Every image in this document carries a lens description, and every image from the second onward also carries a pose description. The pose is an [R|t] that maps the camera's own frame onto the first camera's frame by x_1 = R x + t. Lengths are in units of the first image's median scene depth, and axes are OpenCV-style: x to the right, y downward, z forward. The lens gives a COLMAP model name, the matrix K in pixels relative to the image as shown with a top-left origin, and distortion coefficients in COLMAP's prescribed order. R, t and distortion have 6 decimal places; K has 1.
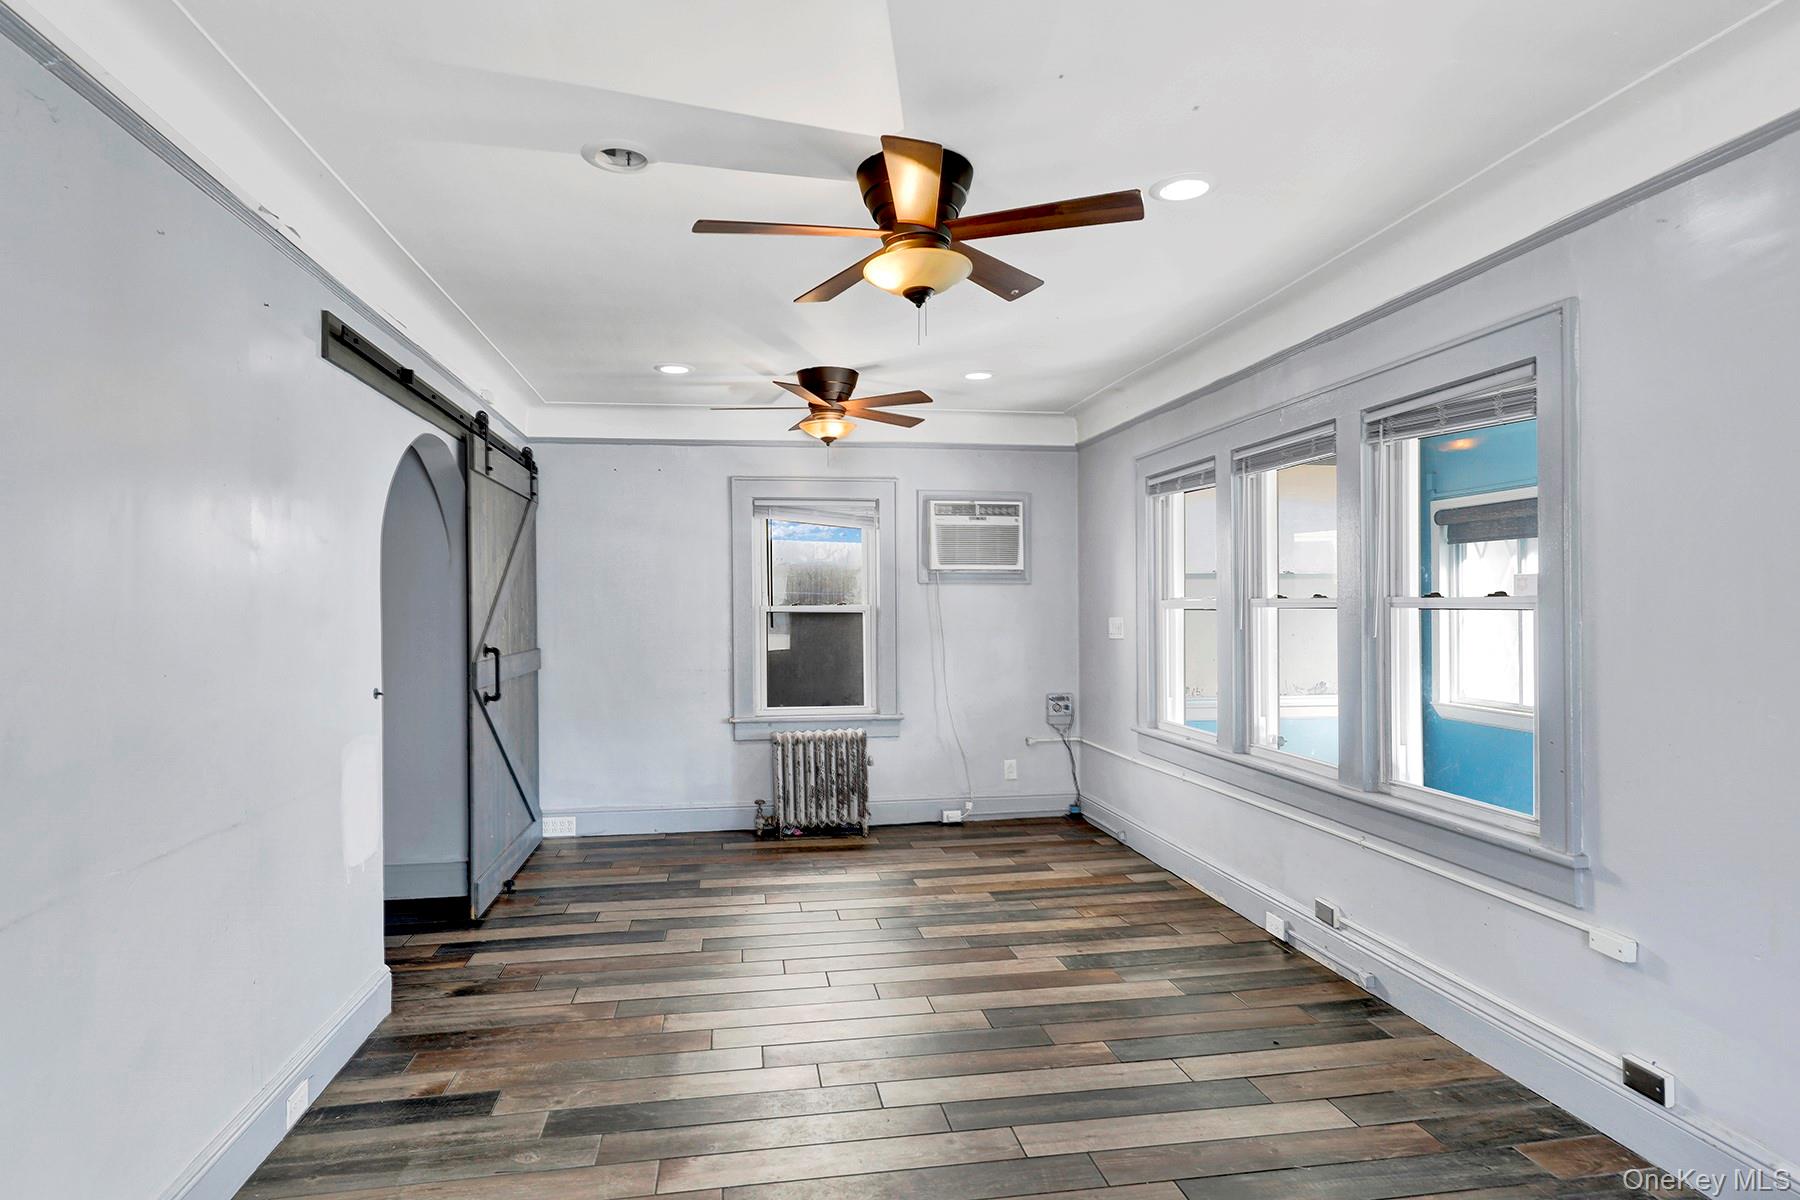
lens RADIAL K [[999.4, 0, 898.8], [0, 999.4, 604.0], [0, 0, 1]] dist [0.005665, 0.003712]
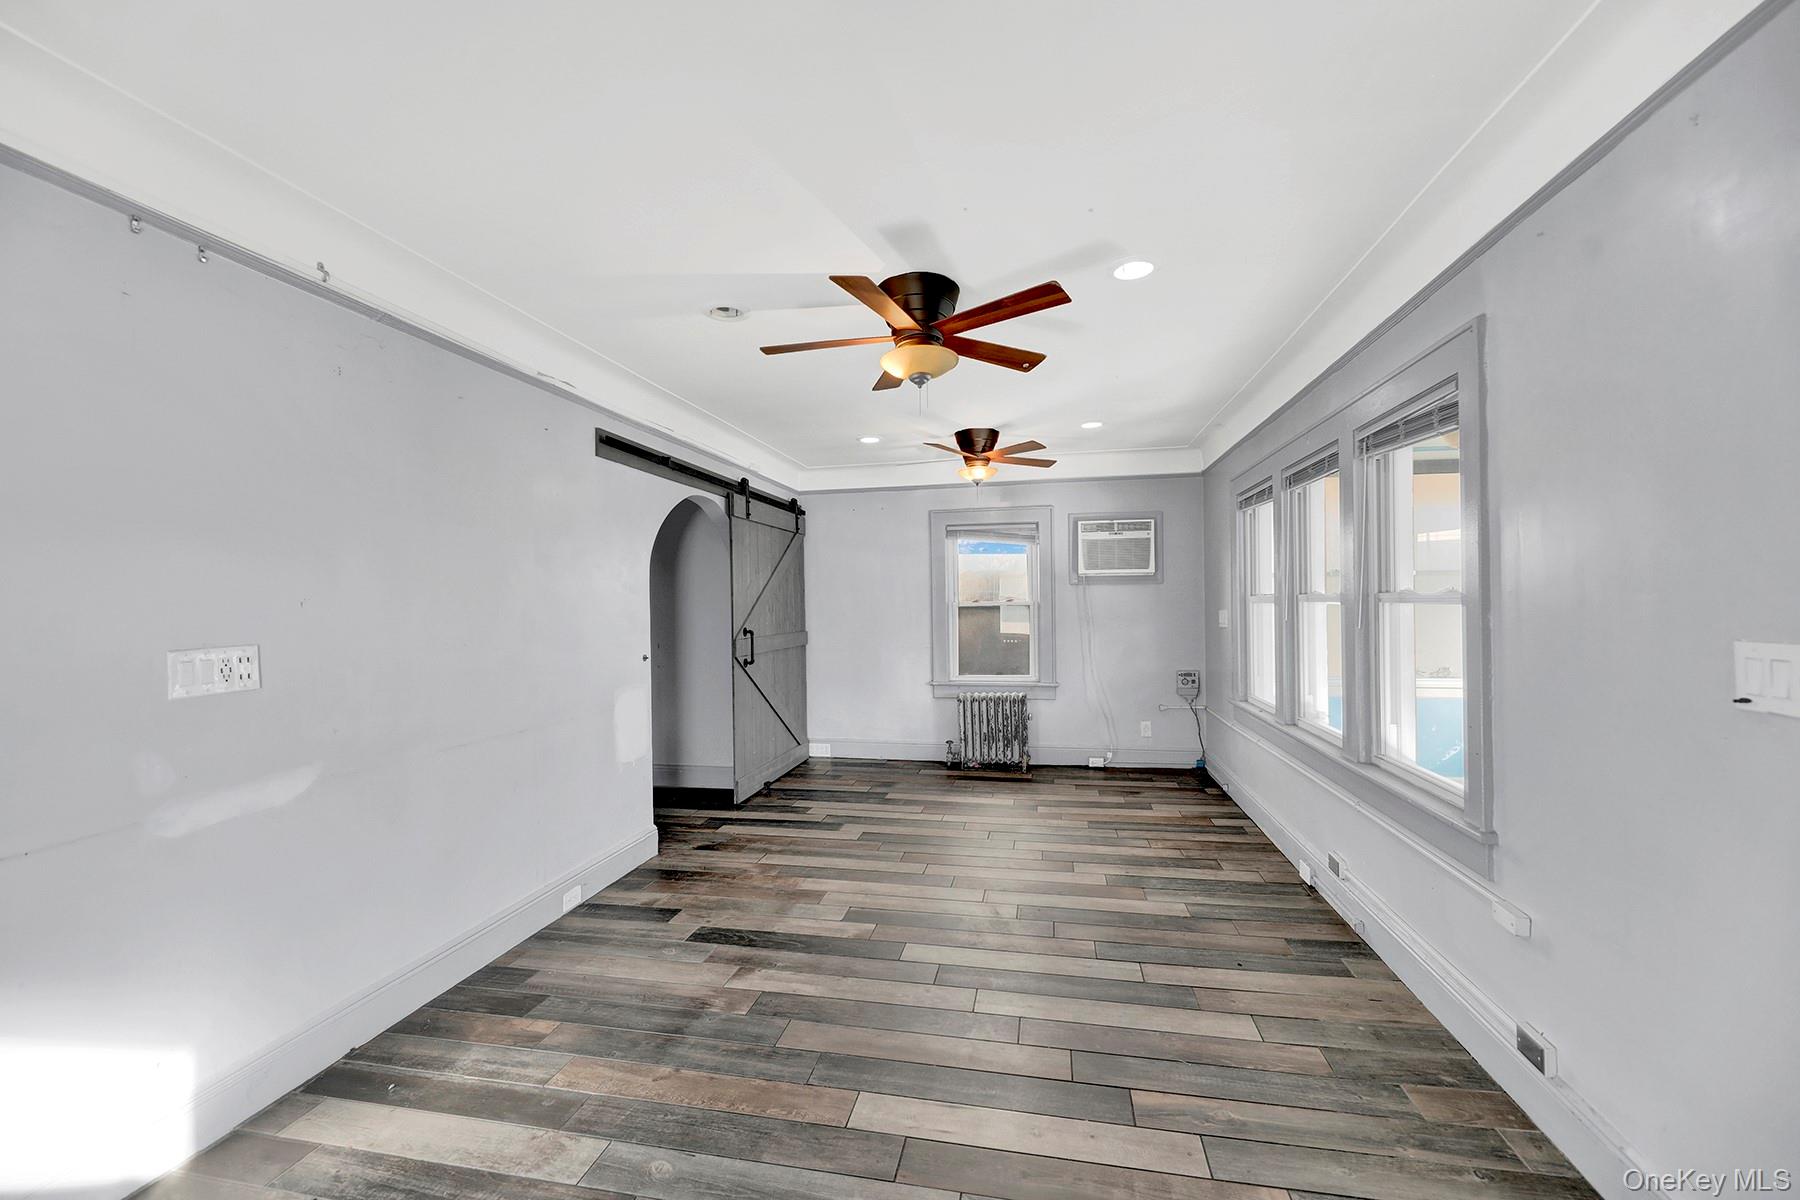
lens RADIAL K [[730.7, 0, 903.8], [0, 730.7, 600.9], [0, 0, 1]] dist [-0.000319, -0.000273]
pose [[0.935627, -0.005518, -0.352946, 0.243088], [0.006283, 0.999980, 0.001020, -0.001599], [0.352933, -0.003172, 0.935643, 0.029701]]
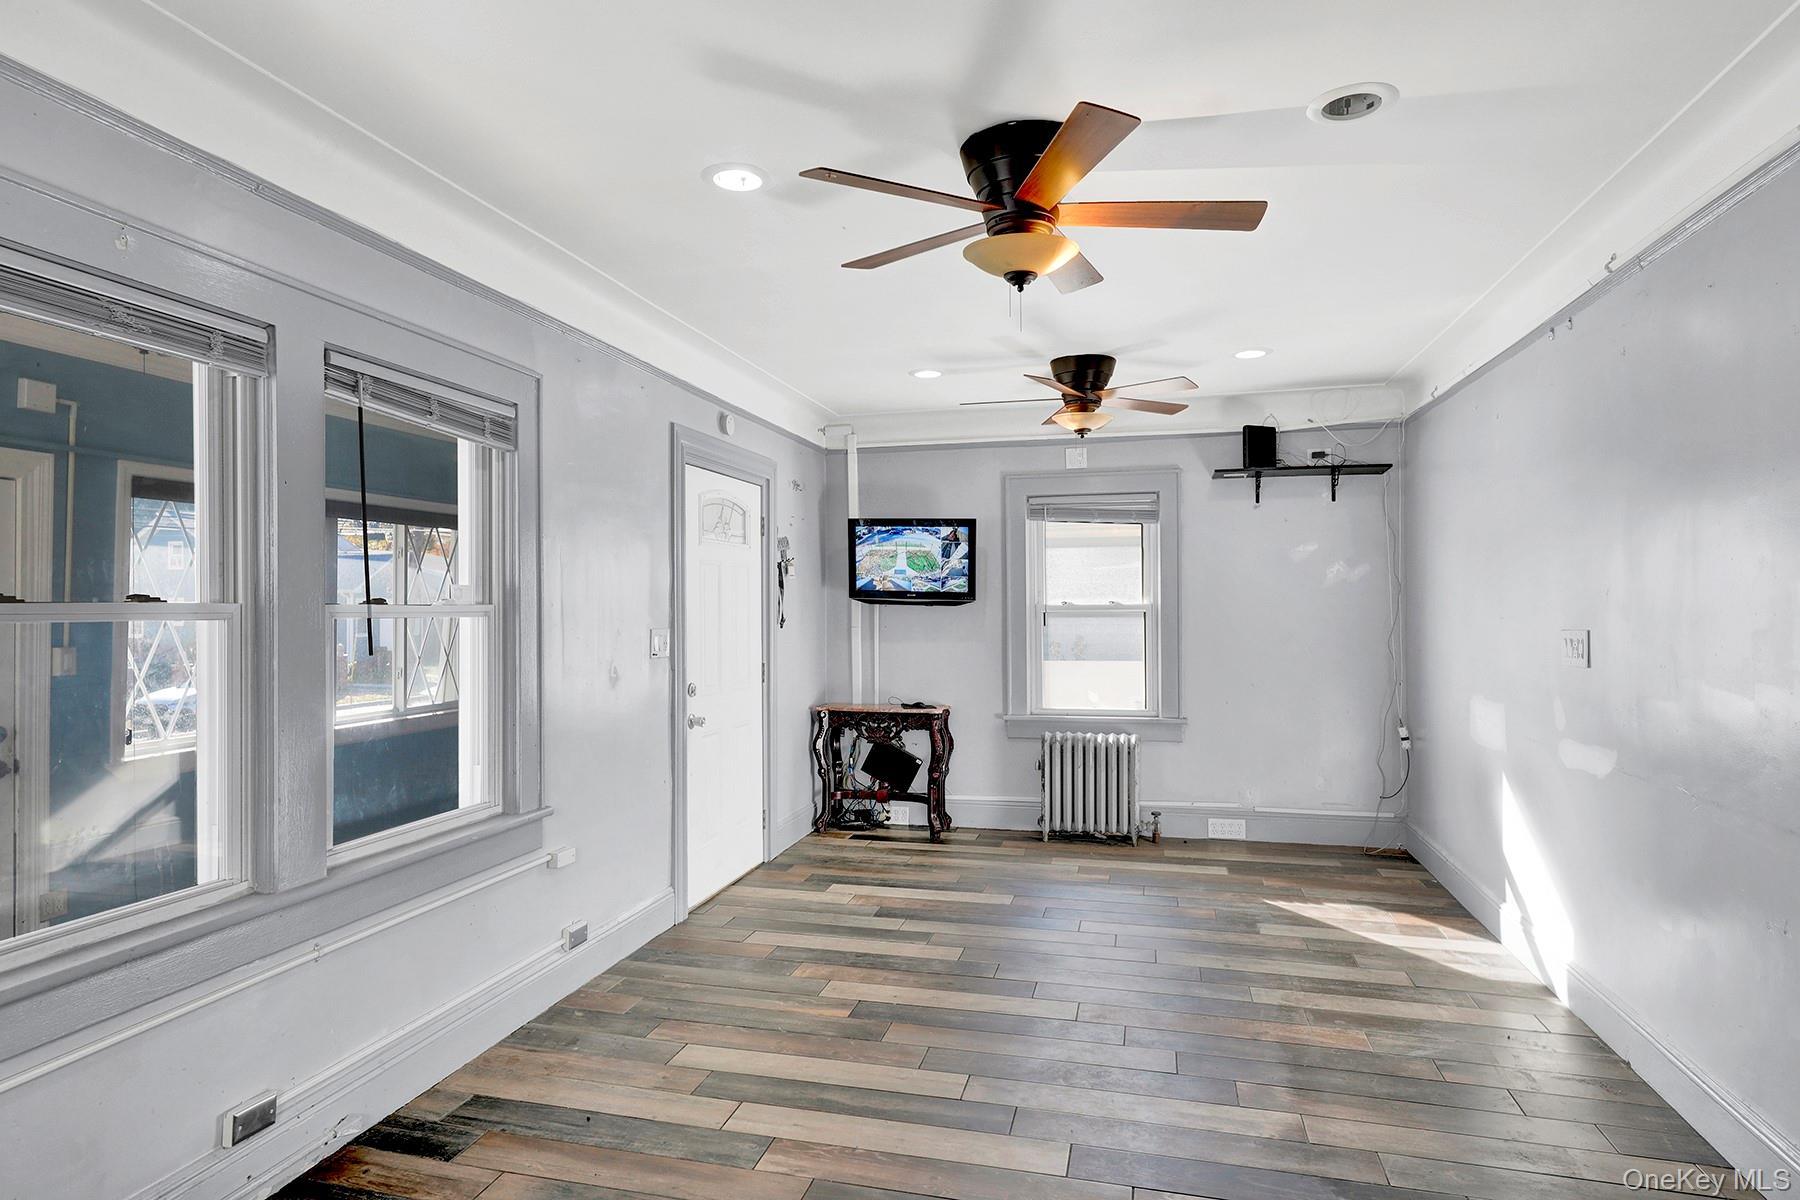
lens RADIAL K [[999.4, 0, 891.8], [0, 999.4, 597.6], [0, 0, 1]] dist [0.005665, 0.003712]
pose [[-0.911801, 0.016333, 0.410308, -0.174089], [0.012711, 0.999852, -0.011553, 0.002094], [-0.410436, -0.005319, -0.911874, 1.314366]]
